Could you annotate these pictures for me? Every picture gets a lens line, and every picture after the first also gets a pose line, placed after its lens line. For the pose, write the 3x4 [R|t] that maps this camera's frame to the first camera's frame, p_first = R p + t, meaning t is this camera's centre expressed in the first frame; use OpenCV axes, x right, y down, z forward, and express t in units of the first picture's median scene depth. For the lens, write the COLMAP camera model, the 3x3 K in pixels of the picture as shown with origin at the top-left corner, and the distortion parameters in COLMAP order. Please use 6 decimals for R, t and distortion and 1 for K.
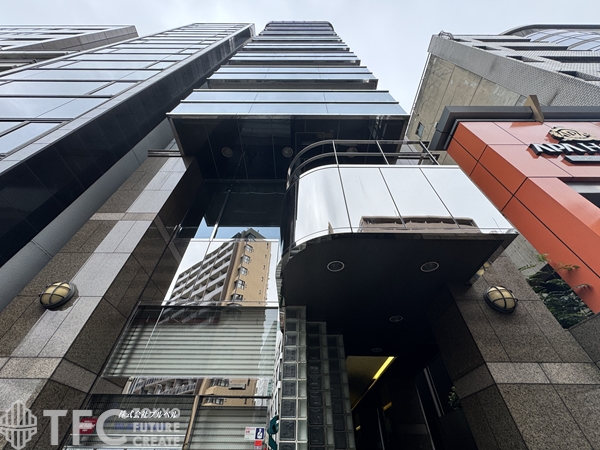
lens RADIAL K [[239.5, 0, 300.0], [0, 239.5, 225.0], [0, 0, 1]] dist [-0.000791, -0.000247]
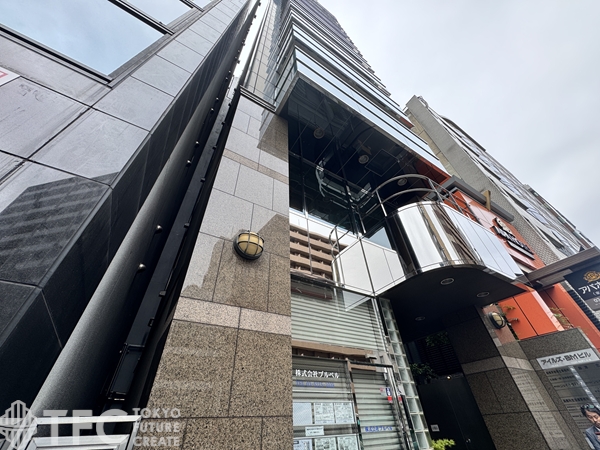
lens RADIAL K [[239.5, 0, 300.0], [0, 239.5, 225.0], [0, 0, 1]] dist [-0.000791, -0.000247]
pose [[0.848464, 0.313173, 0.426651, -1.382053], [-0.346262, 0.938138, -0.000021, 0.180893], [-0.400264, -0.147716, 0.904416, 0.145382]]
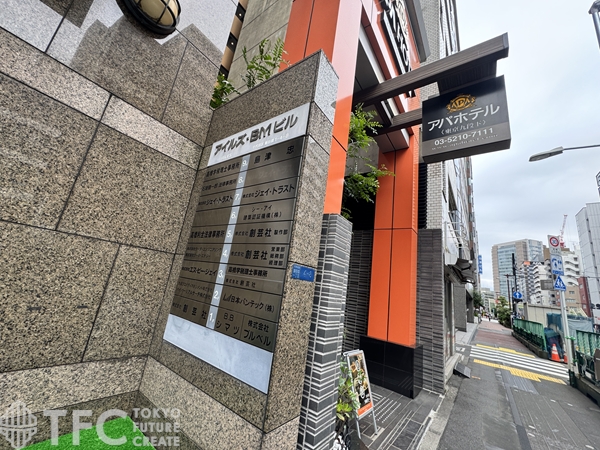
lens RADIAL K [[239.5, 0, 300.0], [0, 239.5, 225.0], [0, 0, 1]] dist [-0.000791, -0.000247]
pose [[0.587002, 0.277669, 0.760479, 0.845995], [-0.668474, 0.696131, 0.261811, 0.326052], [-0.456696, -0.662044, 0.594245, 0.256591]]
